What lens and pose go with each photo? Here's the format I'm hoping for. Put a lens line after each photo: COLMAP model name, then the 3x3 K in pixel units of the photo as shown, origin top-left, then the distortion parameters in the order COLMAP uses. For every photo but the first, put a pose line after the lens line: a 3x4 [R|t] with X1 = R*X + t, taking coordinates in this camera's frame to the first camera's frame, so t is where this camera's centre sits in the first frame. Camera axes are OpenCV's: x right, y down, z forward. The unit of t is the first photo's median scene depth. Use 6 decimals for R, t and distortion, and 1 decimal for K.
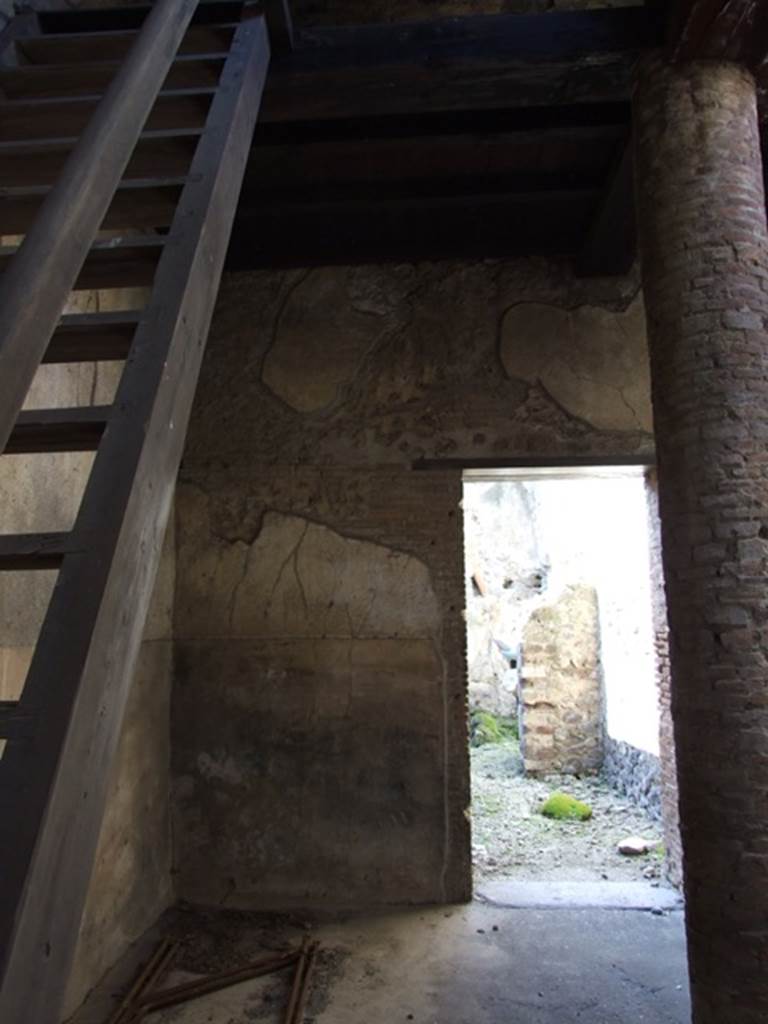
lens RADIAL K [[800.5, 0, 384.0], [0, 800.5, 512.0], [0, 0, 1]] dist [-0.063096, 0.057461]
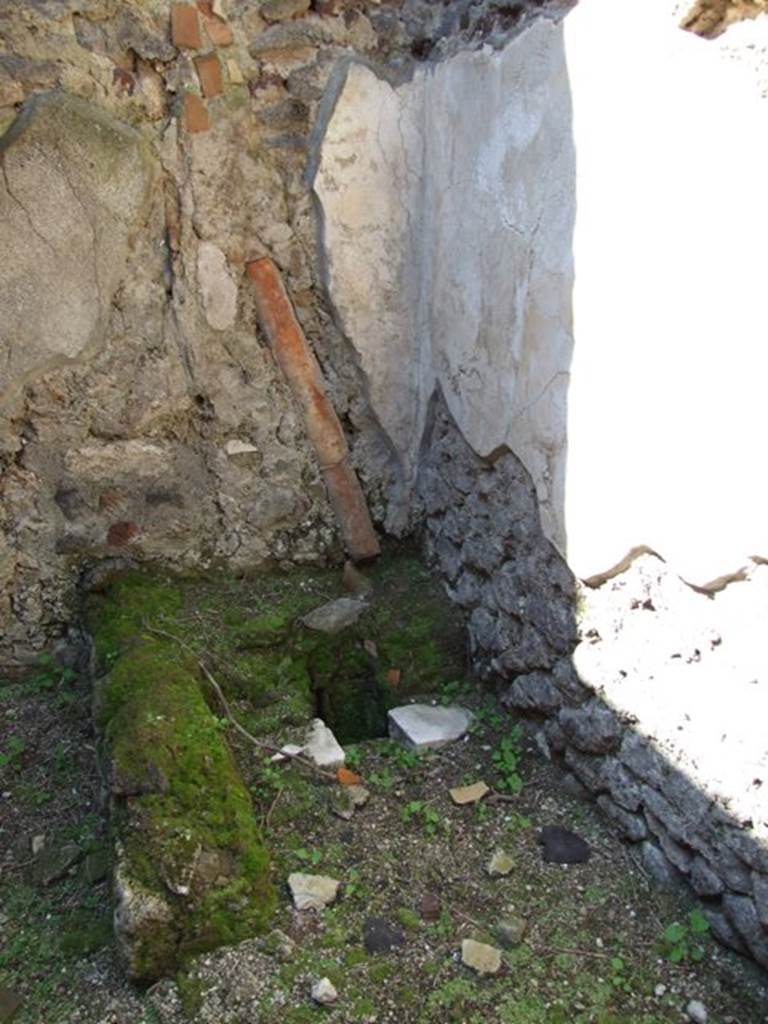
lens RADIAL K [[851.6, 0, 385.3], [0, 851.6, 531.8], [0, 0, 1]] dist [-0.054257, 0.038671]
pose [[0.925960, -0.111809, 0.360689, 0.134713], [-0.094226, 0.856536, 0.507413, 0.155460], [-0.365677, -0.503831, 0.782582, 1.063614]]
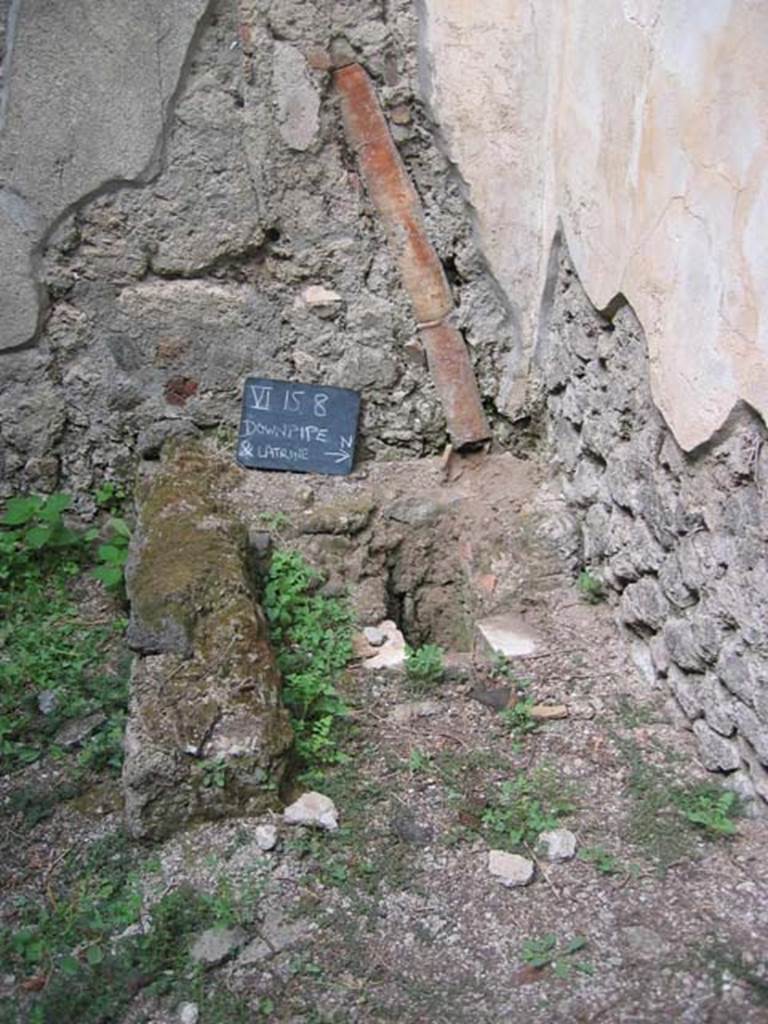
lens RADIAL K [[1141.6, 0, 415.6], [0, 1141.6, 606.0], [0, 0, 1]] dist [-0.116399, 0.039655]
pose [[0.978938, -0.075263, 0.189777, 0.156644], [-0.057012, 0.791805, 0.608107, 0.154579], [-0.196034, -0.606119, 0.770837, 1.010151]]
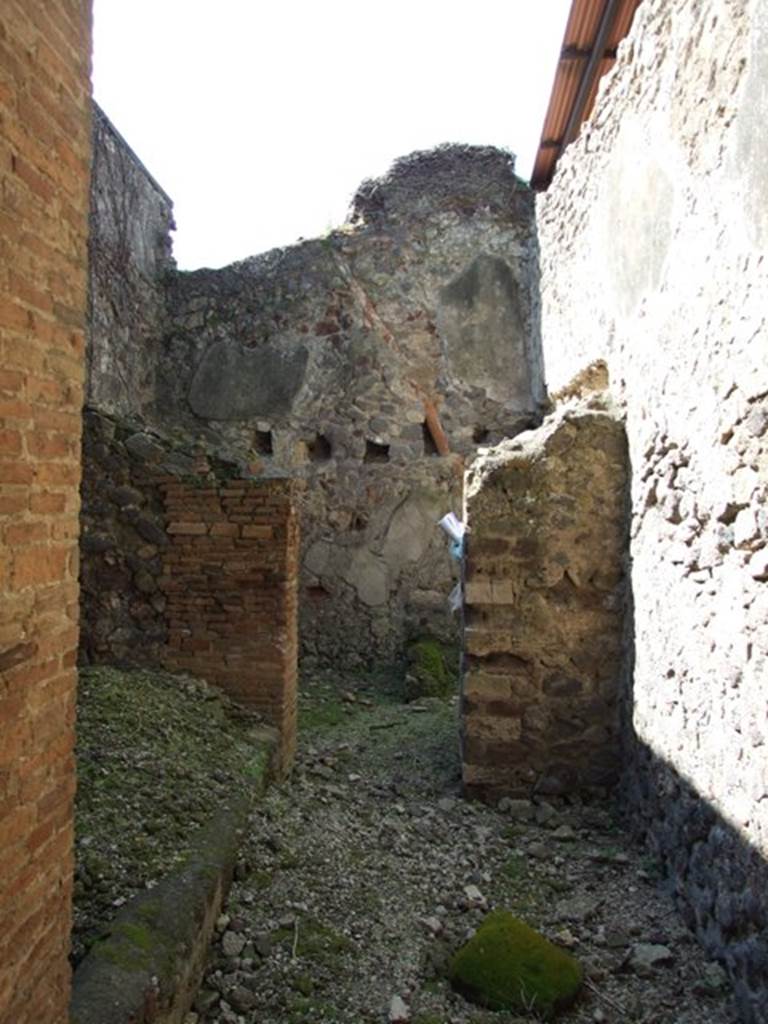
lens RADIAL K [[792.8, 0, 409.7], [0, 792.8, 527.8], [0, 0, 1]] dist [-0.059546, 0.058274]
pose [[0.999759, 0.021392, 0.004973, 0.135312], [-0.021925, 0.985330, 0.169247, 0.079226], [-0.001280, -0.169315, 0.985561, 0.523382]]
